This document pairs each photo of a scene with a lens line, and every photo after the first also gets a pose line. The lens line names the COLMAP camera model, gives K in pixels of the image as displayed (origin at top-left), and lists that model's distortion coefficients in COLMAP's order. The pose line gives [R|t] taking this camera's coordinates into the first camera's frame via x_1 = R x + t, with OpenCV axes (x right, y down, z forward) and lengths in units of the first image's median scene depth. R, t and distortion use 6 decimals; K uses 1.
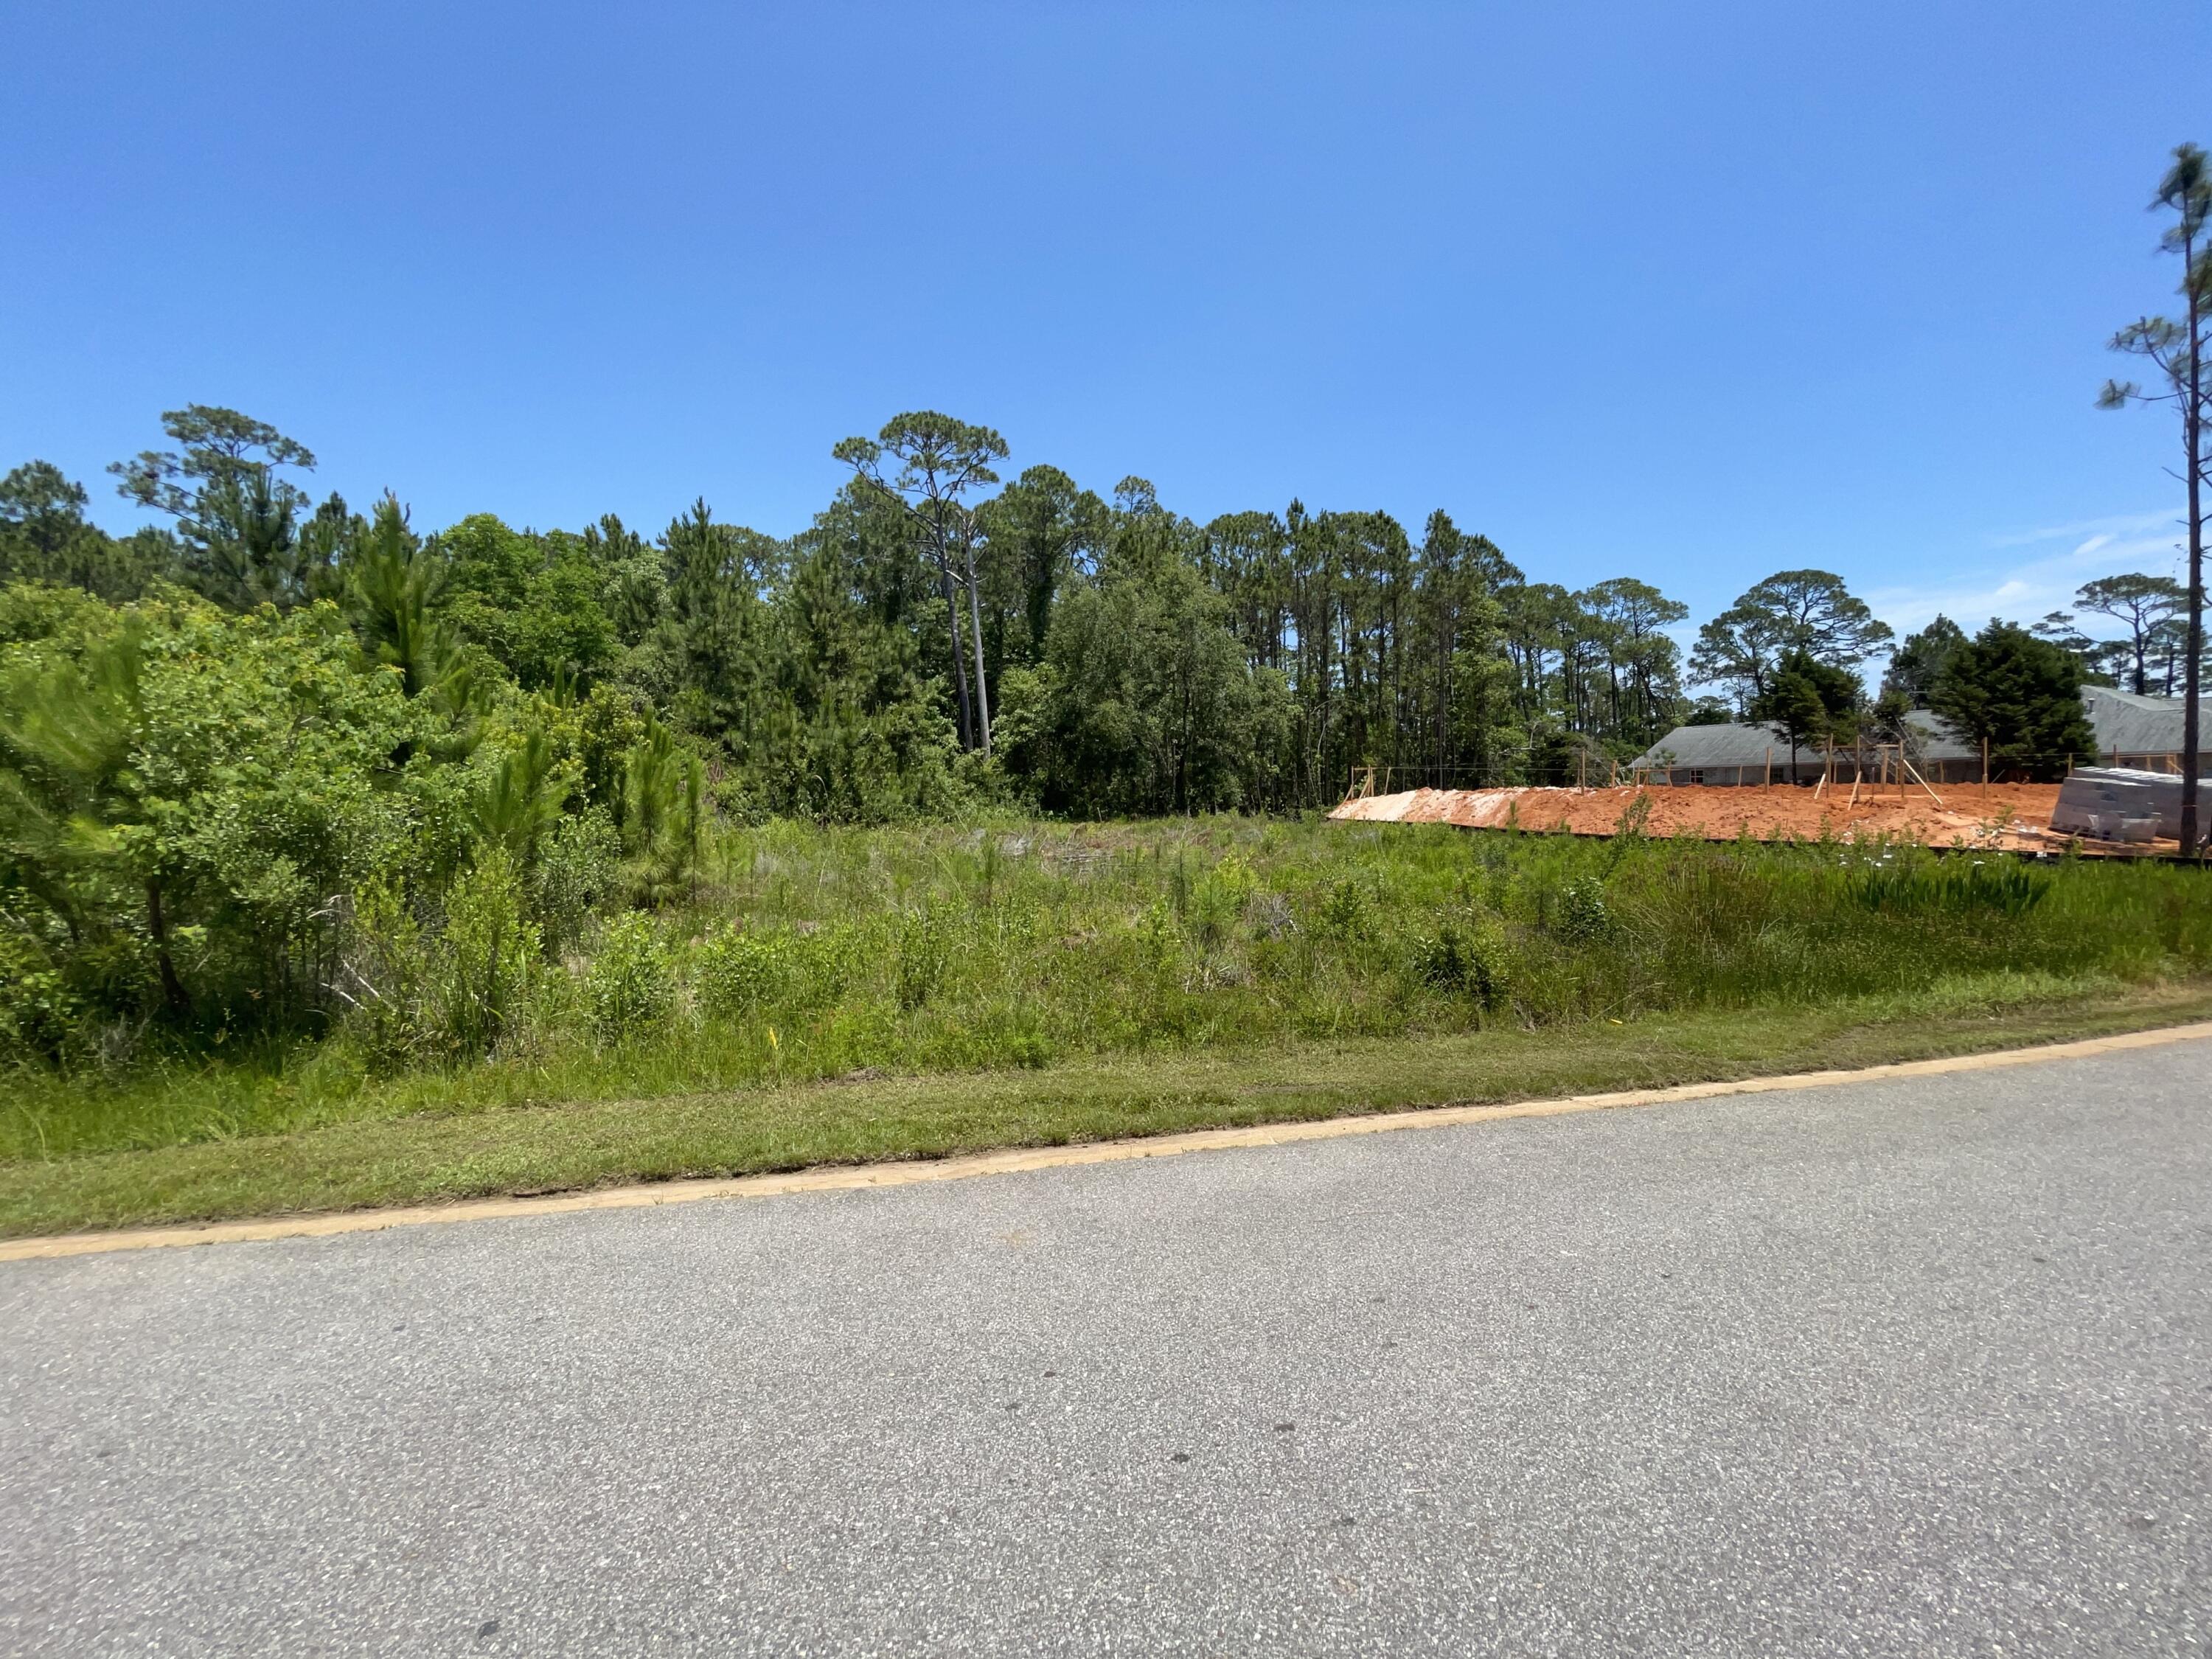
lens RADIAL K [[892.6, 0, 1116.0], [0, 892.6, 818.7], [0, 0, 1]] dist [-0.000477, -0.000305]
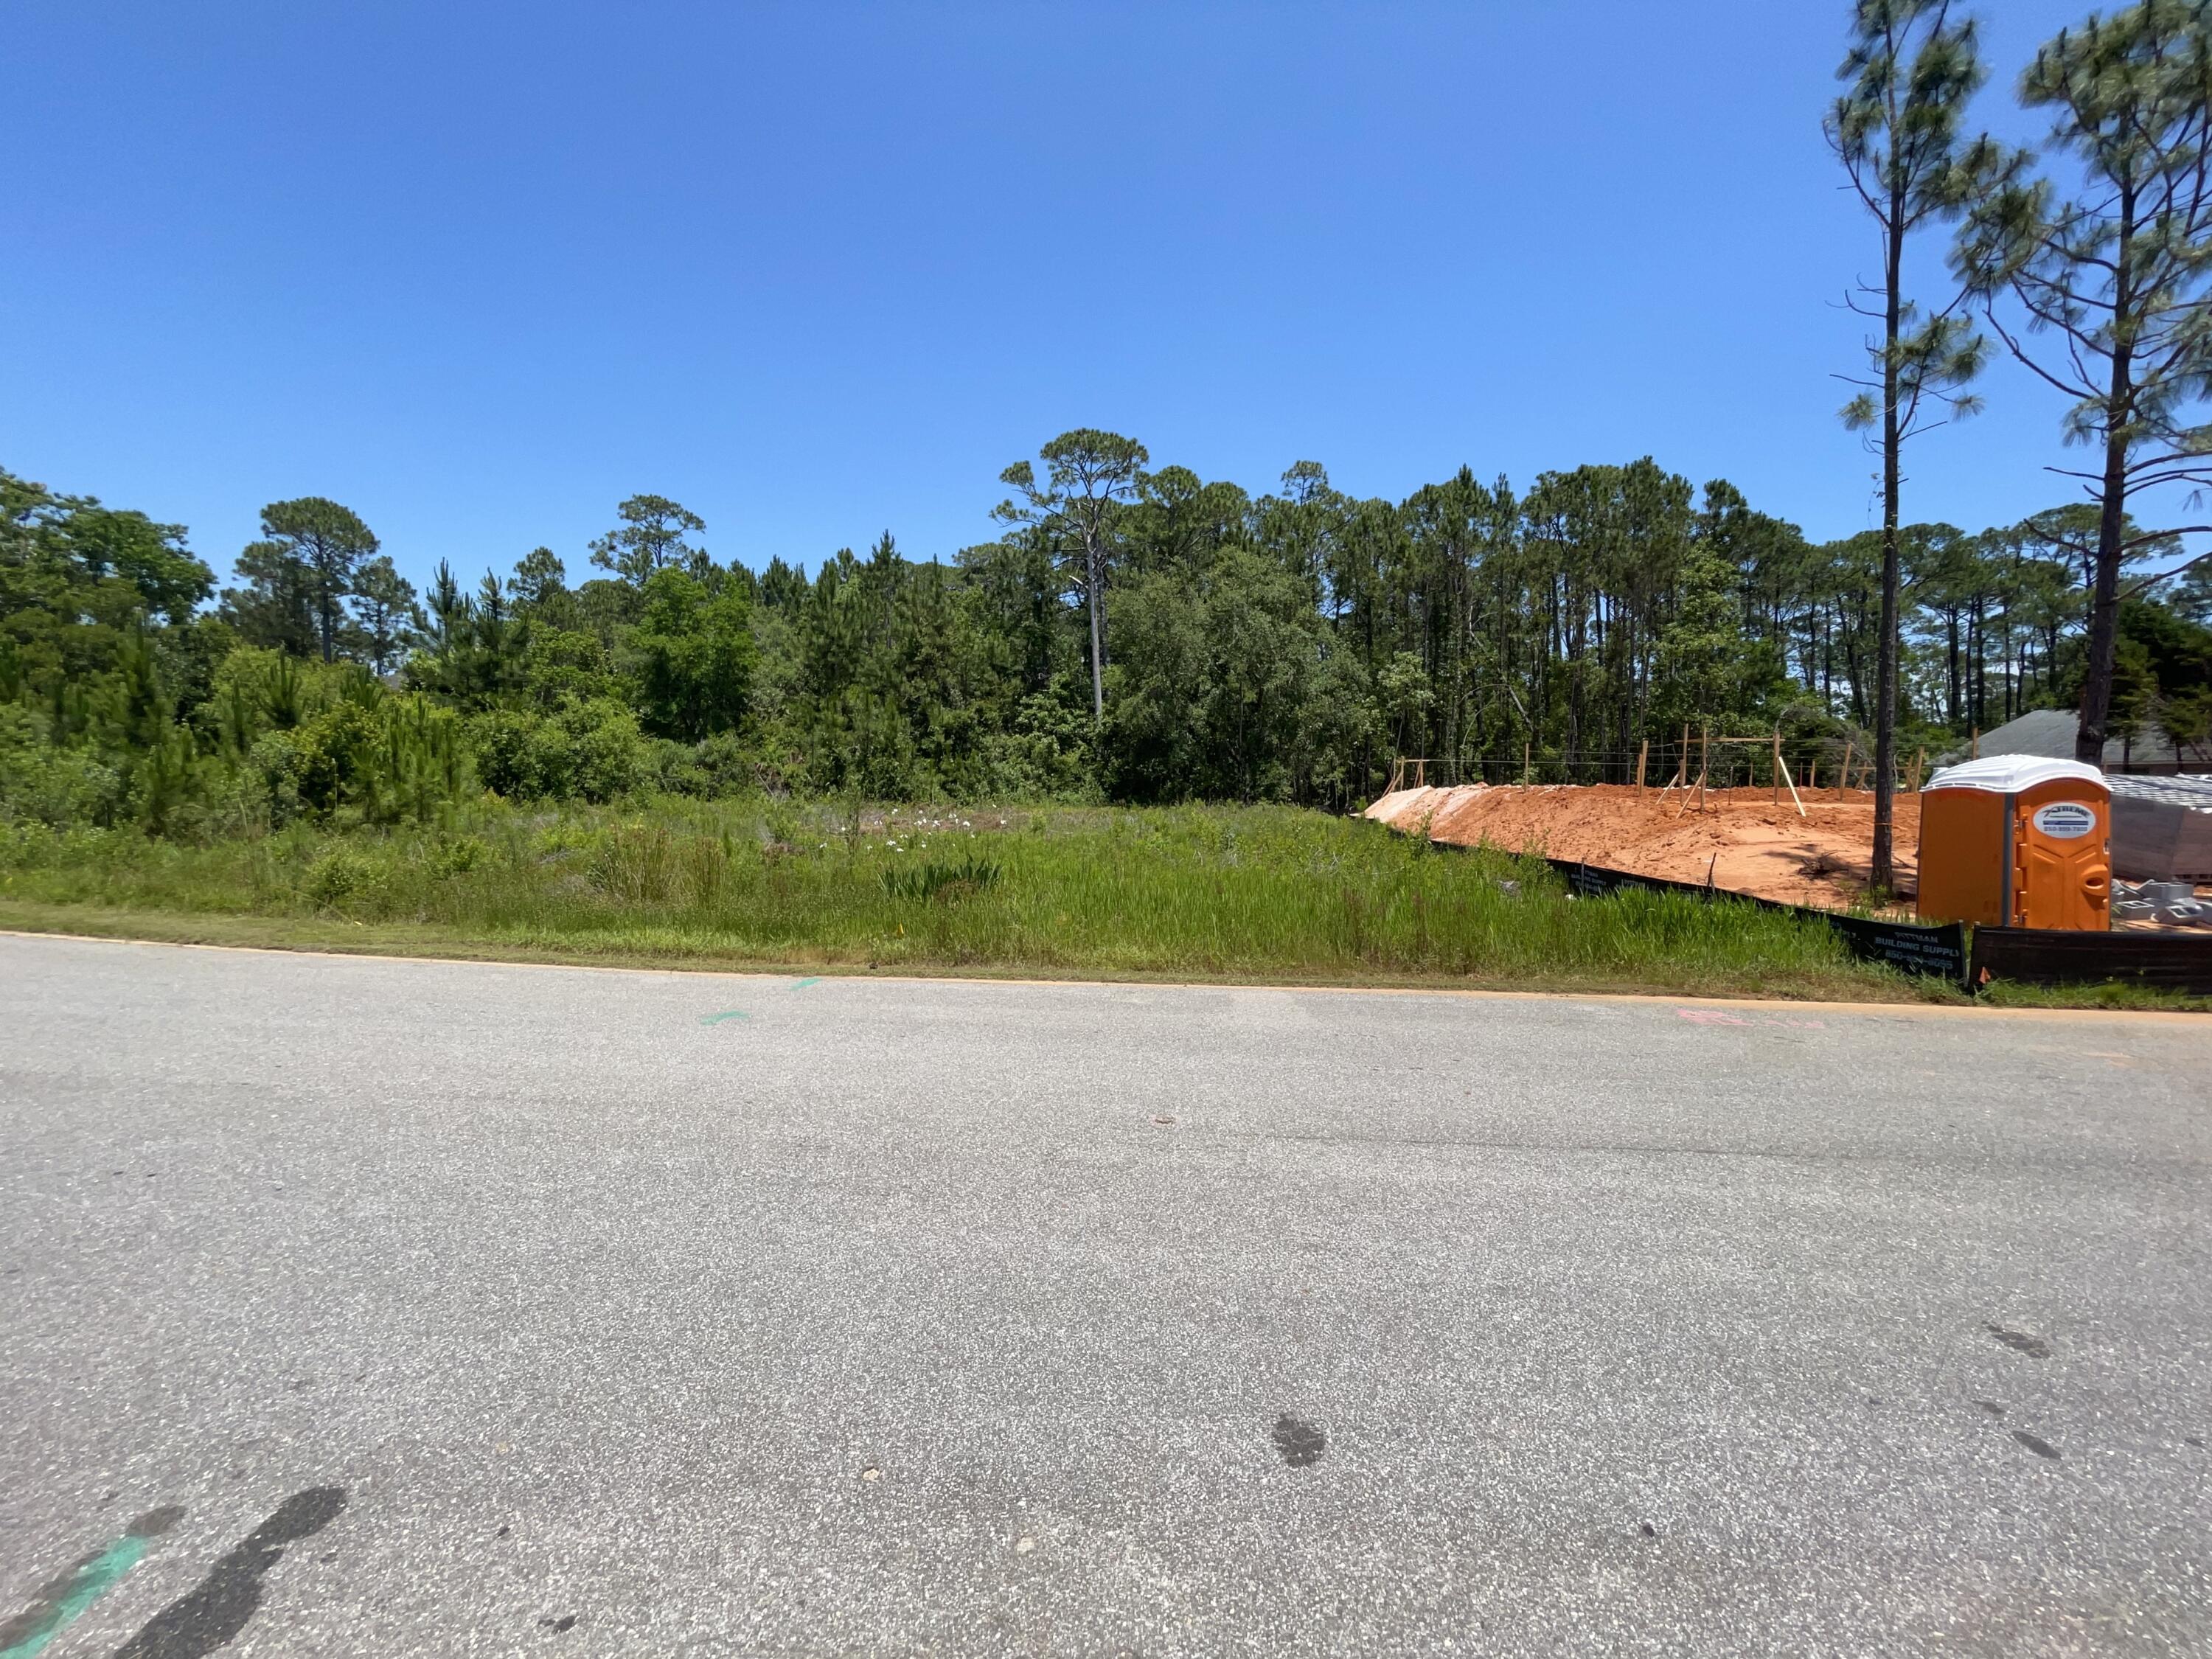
lens RADIAL K [[892.6, 0, 1105.3], [0, 892.6, 812.9], [0, 0, 1]] dist [-0.000477, -0.000305]
pose [[0.908743, 0.037174, -0.415698, 1.453690], [-0.033756, 0.999309, 0.015572, -0.020169], [0.415989, -0.000118, 0.909370, 0.076252]]
